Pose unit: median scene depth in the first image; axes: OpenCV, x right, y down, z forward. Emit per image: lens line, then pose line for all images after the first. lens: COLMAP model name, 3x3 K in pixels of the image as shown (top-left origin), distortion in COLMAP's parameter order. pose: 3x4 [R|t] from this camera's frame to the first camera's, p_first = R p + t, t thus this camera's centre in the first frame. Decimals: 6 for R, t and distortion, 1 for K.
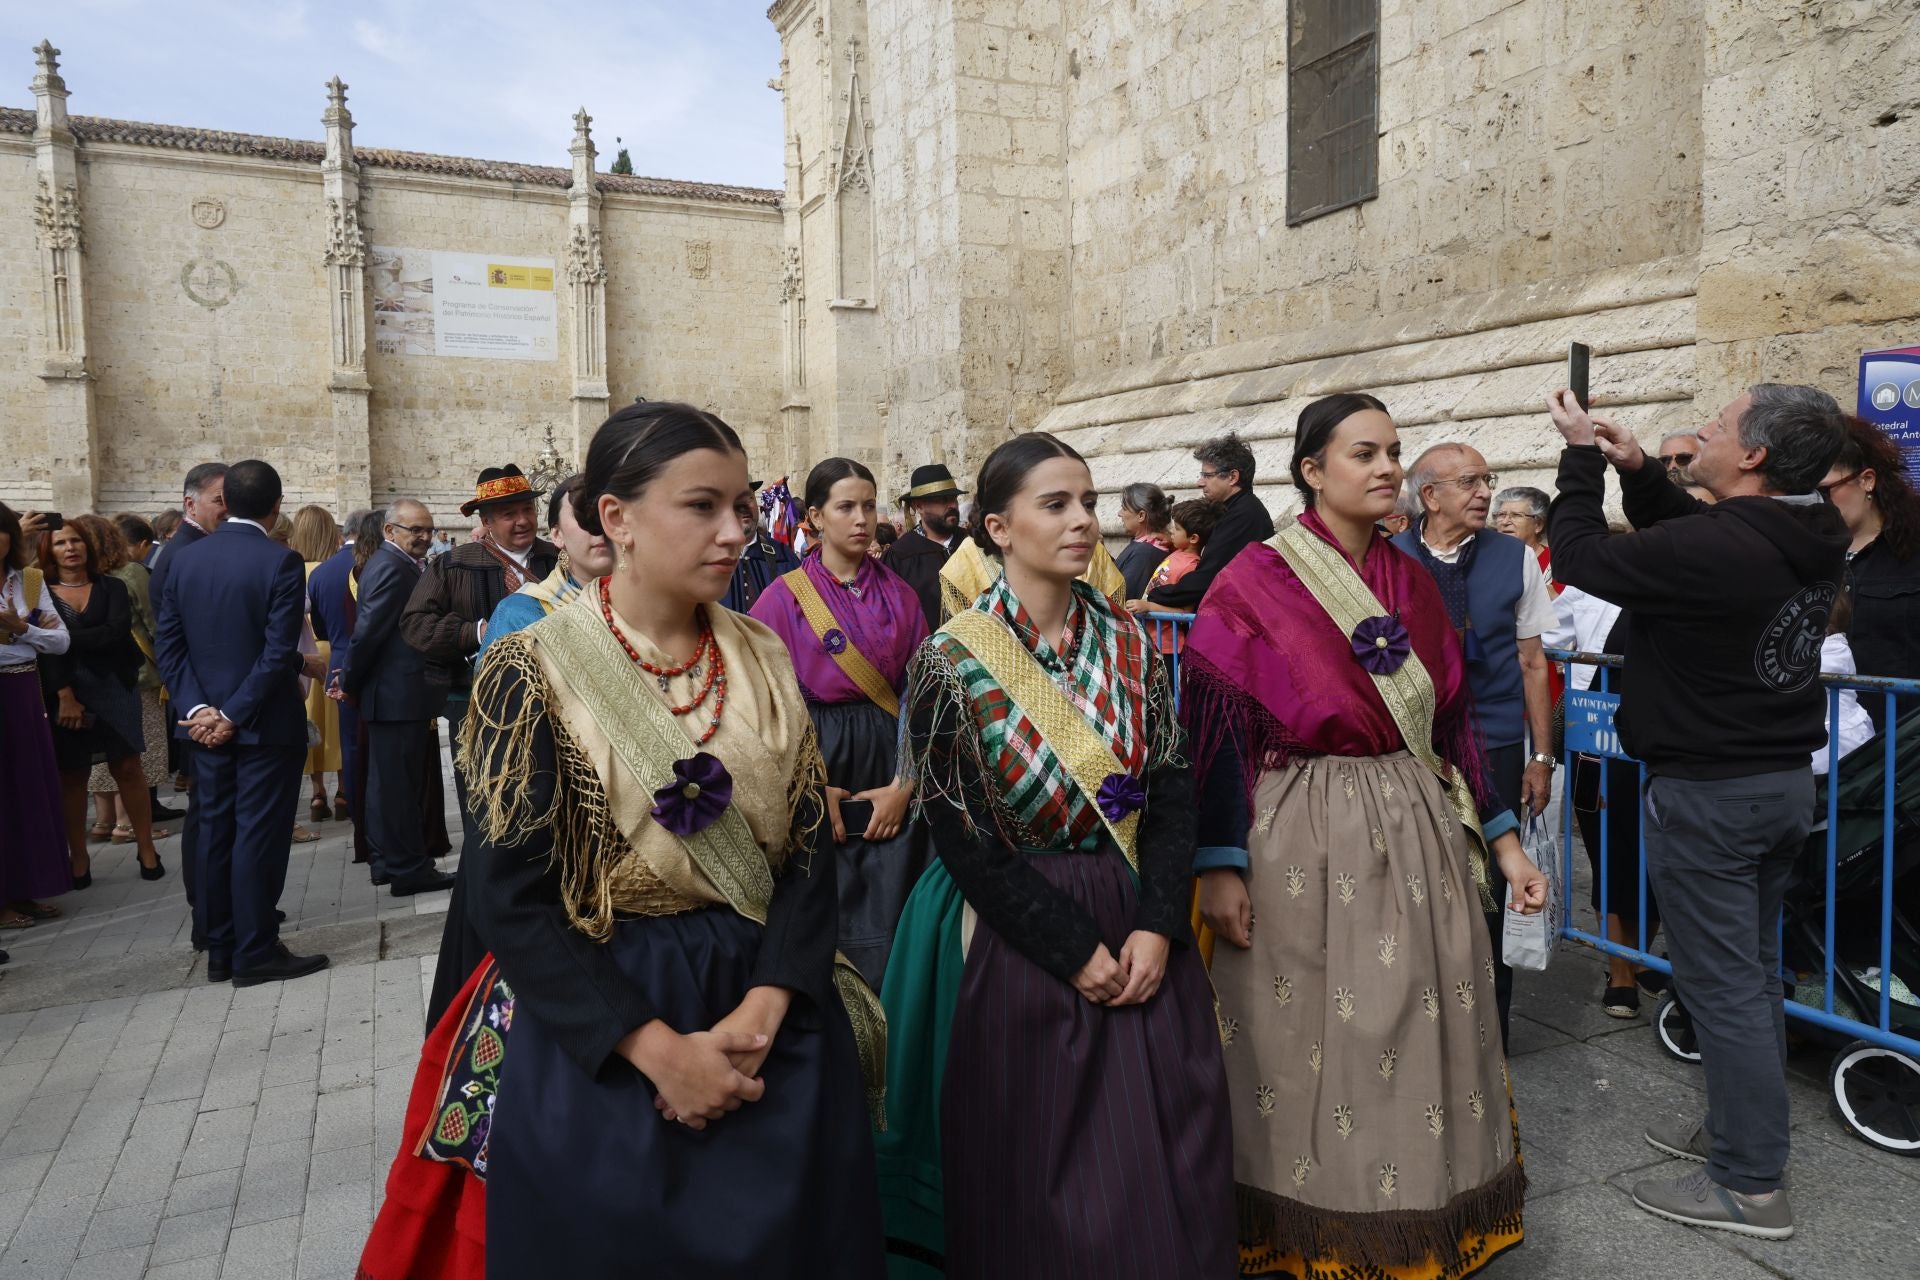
lens RADIAL K [[1368.2, 0, 968.1], [0, 1368.2, 637.0], [0, 0, 1]] dist [0.016989, 0.007990]
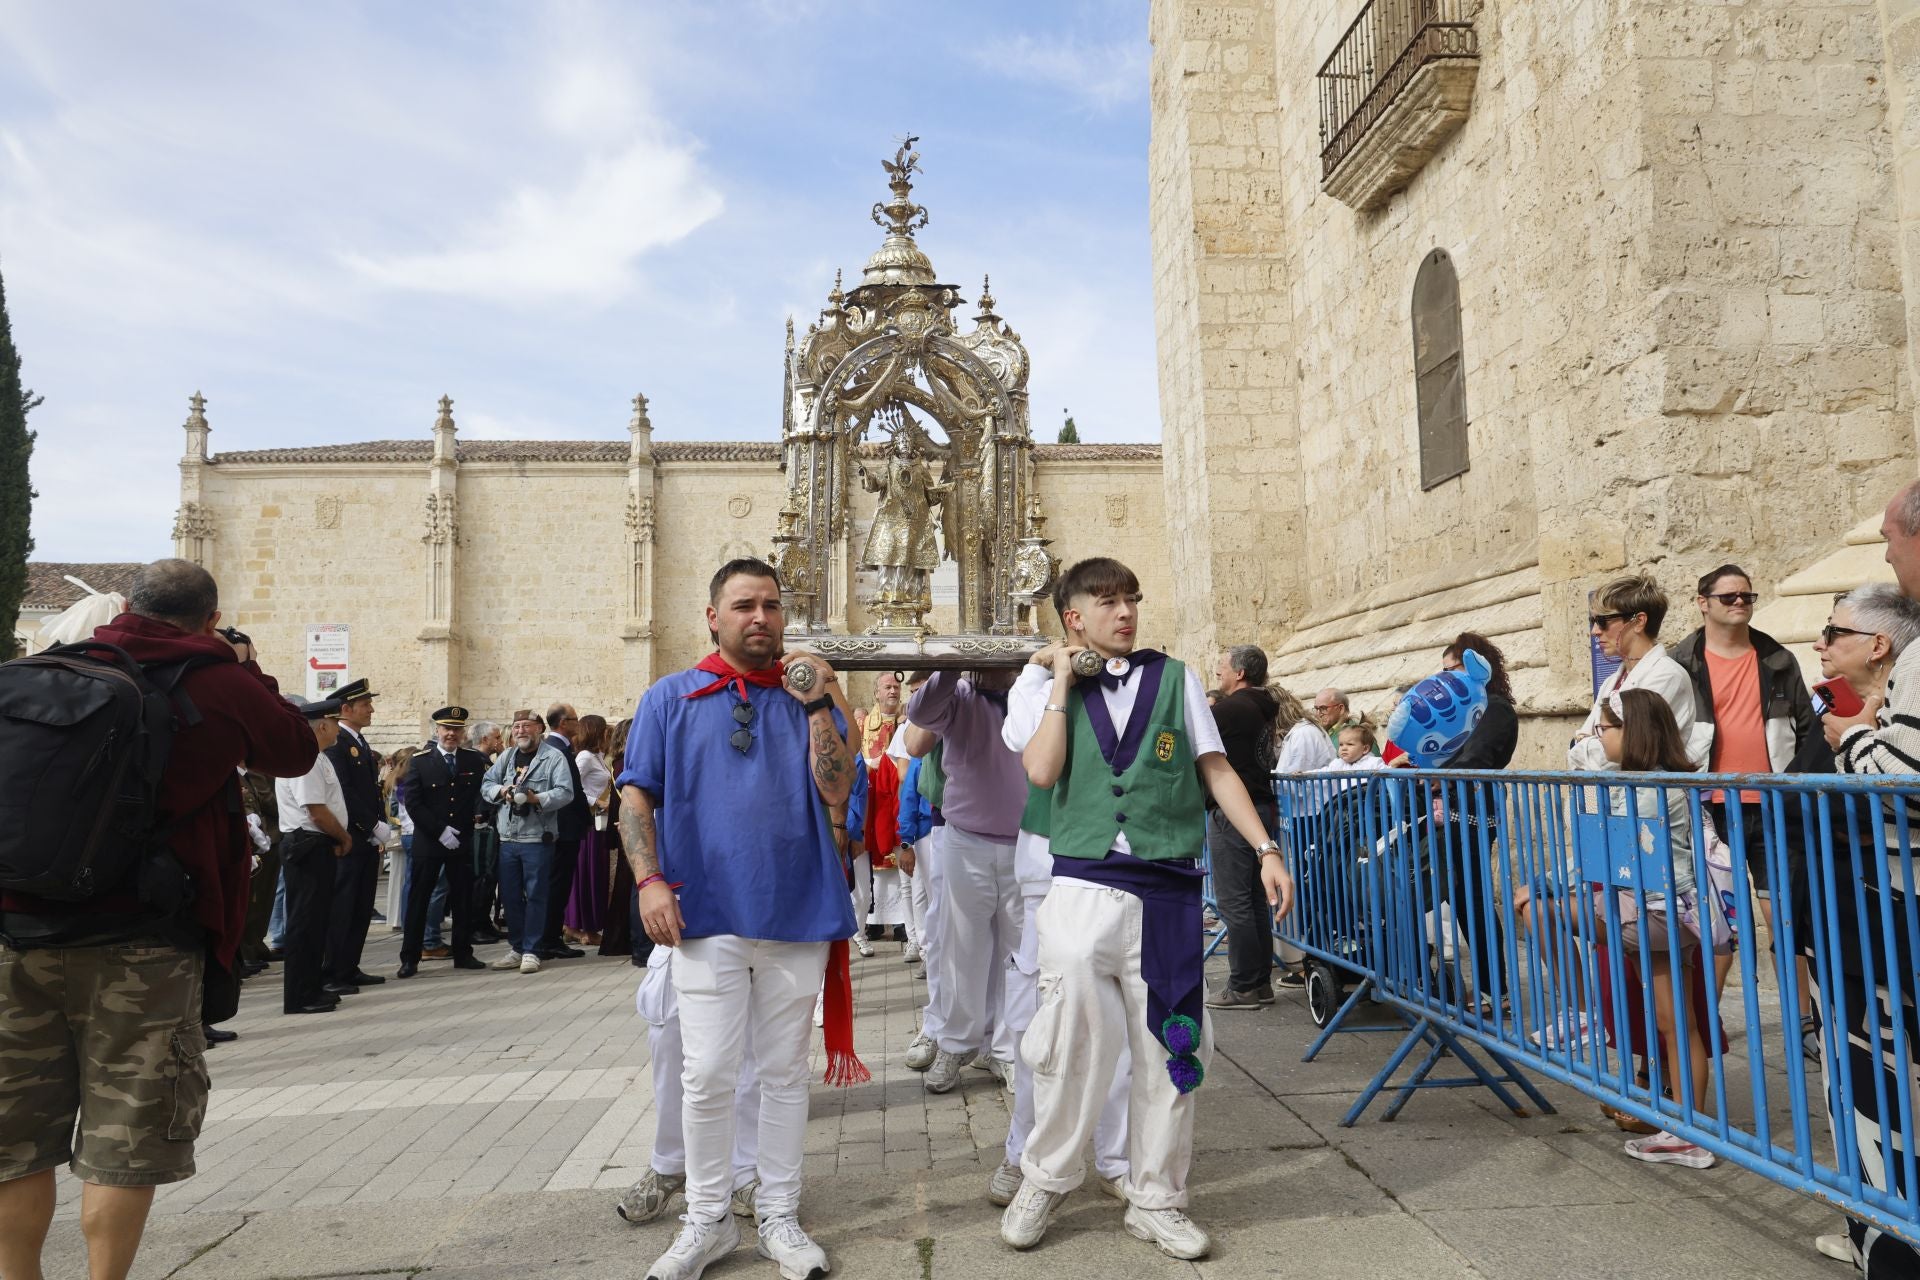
lens RADIAL K [[1368.2, 0, 968.1], [0, 1368.2, 637.0], [0, 0, 1]] dist [0.016989, 0.007990]
pose [[0.939899, -0.040680, -0.339020, 0.215087], [-0.014837, 0.987074, -0.159577, 0.039662], [0.341129, 0.155017, 0.927147, -0.263008]]
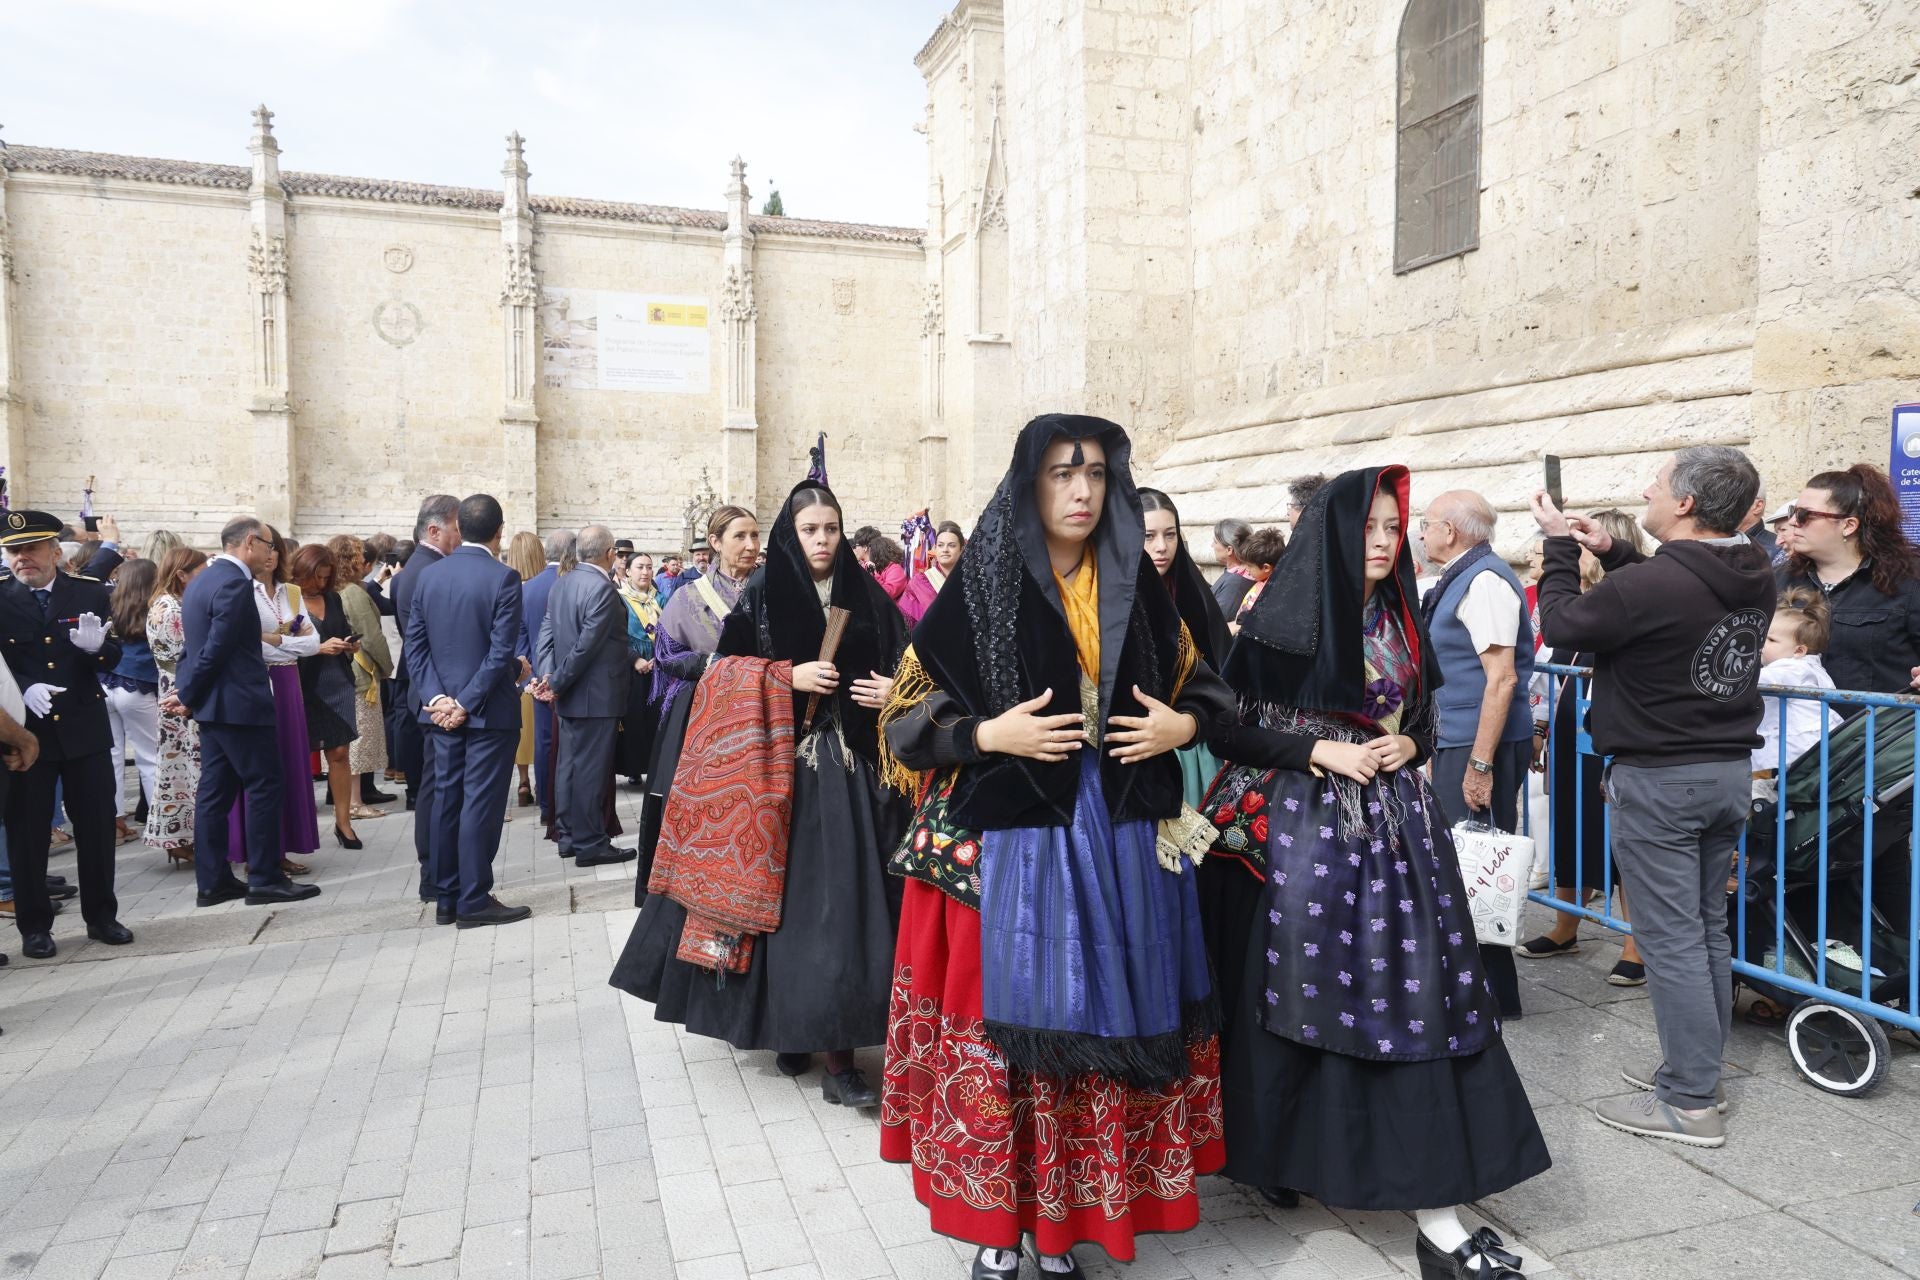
lens RADIAL K [[1368.2, 0, 968.1], [0, 1368.2, 637.0], [0, 0, 1]] dist [0.016989, 0.007990]
pose [[0.995060, 0.015988, -0.097981, 0.011139], [-0.017956, 0.999654, -0.019232, 0.005163], [0.097640, 0.020896, 0.995002, -0.065436]]
